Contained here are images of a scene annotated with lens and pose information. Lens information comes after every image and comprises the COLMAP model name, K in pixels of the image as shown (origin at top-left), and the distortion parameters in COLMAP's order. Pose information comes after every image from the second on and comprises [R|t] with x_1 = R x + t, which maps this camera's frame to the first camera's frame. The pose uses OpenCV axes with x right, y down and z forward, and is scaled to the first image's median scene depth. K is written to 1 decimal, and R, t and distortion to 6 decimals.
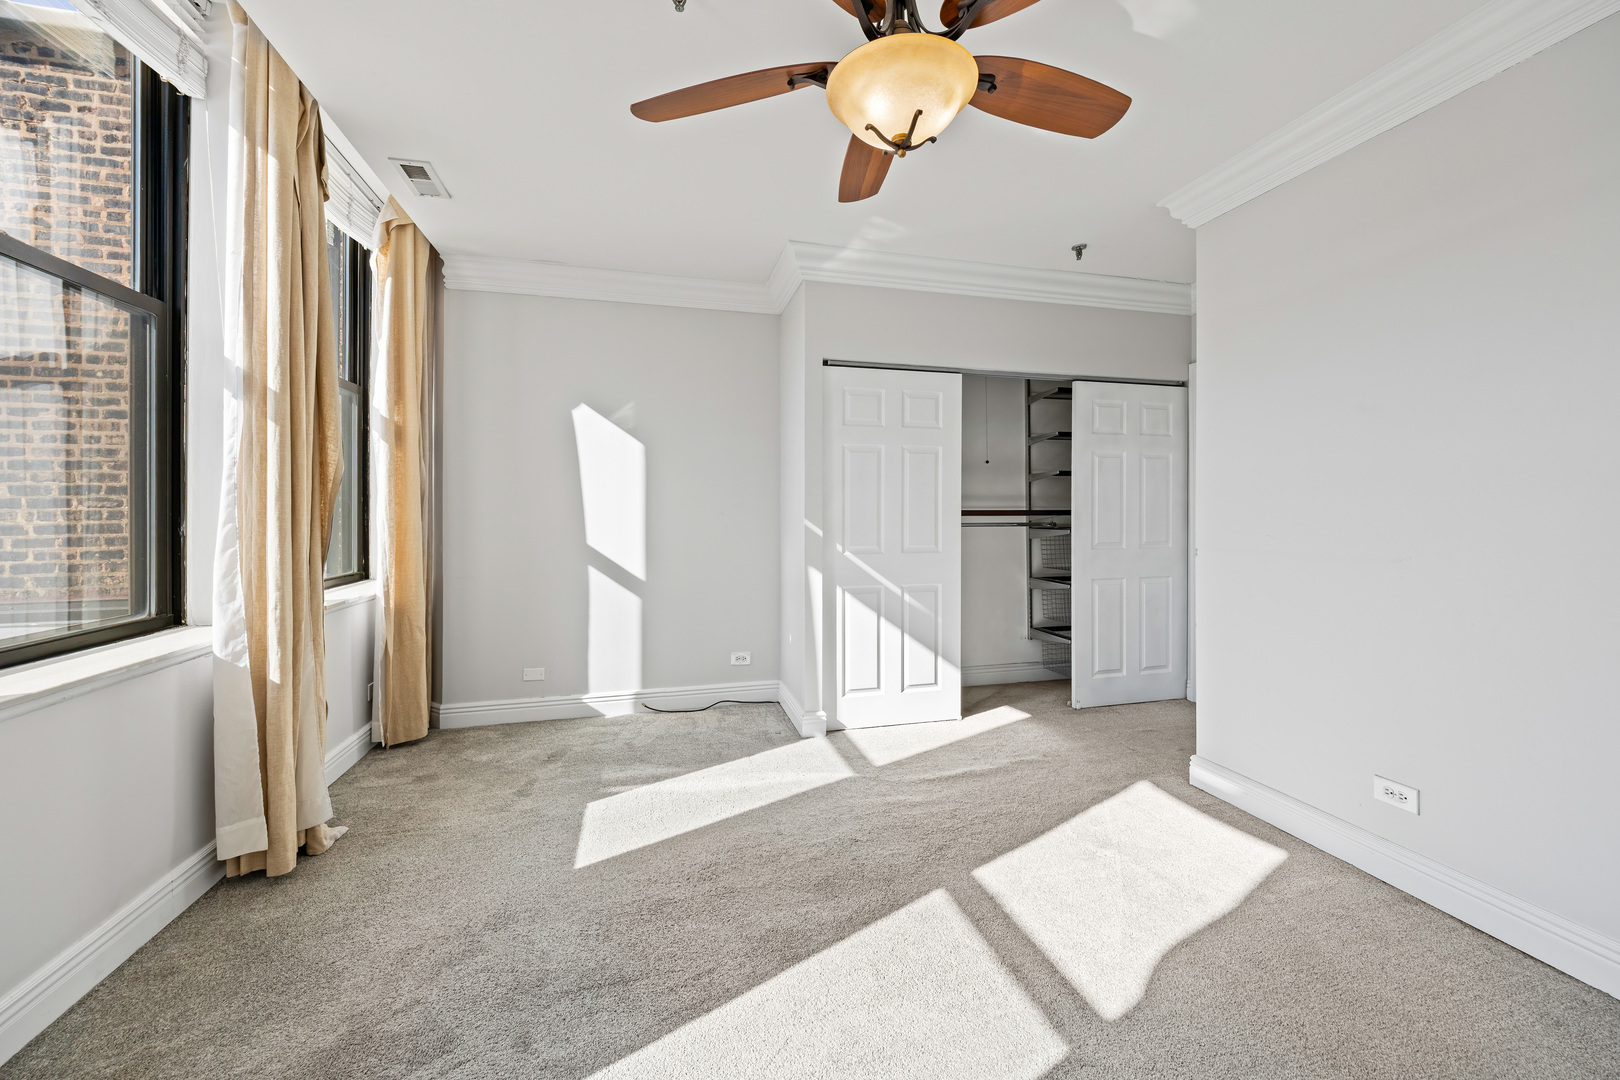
lens RADIAL K [[614.9, 0, 807.5], [0, 614.9, 477.5], [0, 0, 1]] dist [0.001267, -0.005169]
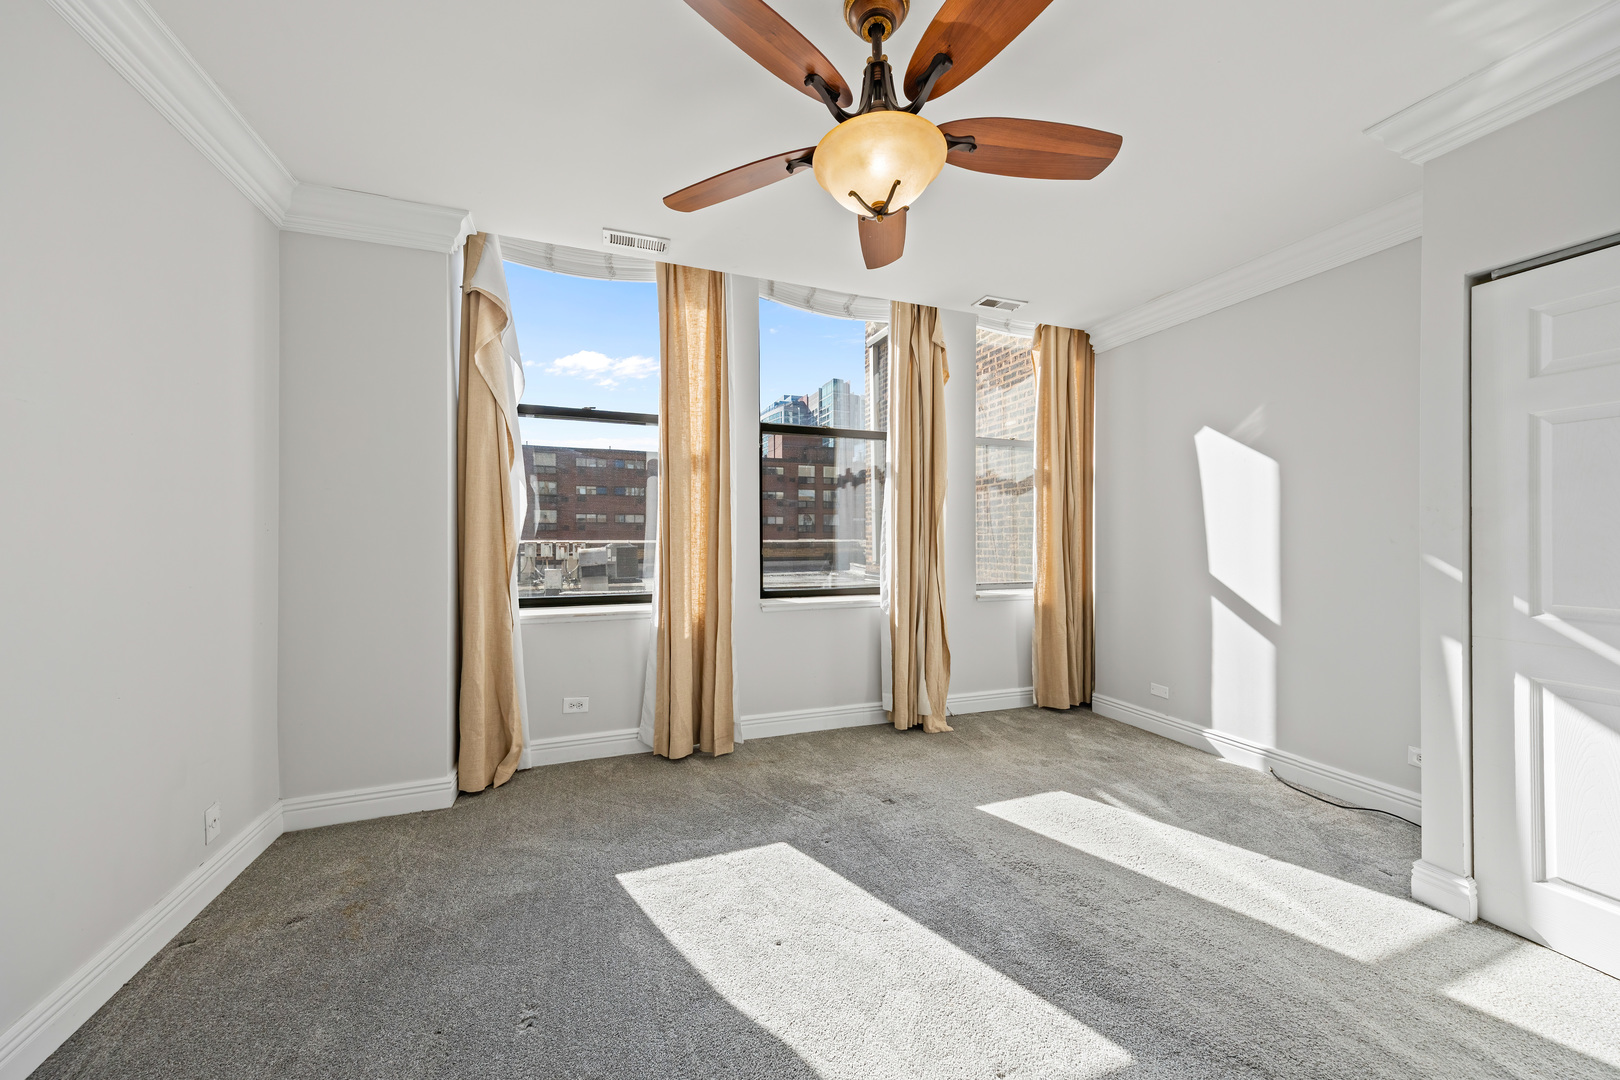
lens RADIAL K [[551.0, 0, 808.3], [0, 551.0, 530.4], [0, 0, 1]] dist [0.013809, -0.006393]
pose [[0.120318, -0.007499, -0.992707, 0.479379], [0.051015, 0.998697, -0.001361, 0.012638], [0.991424, -0.050479, 0.120544, 0.323367]]
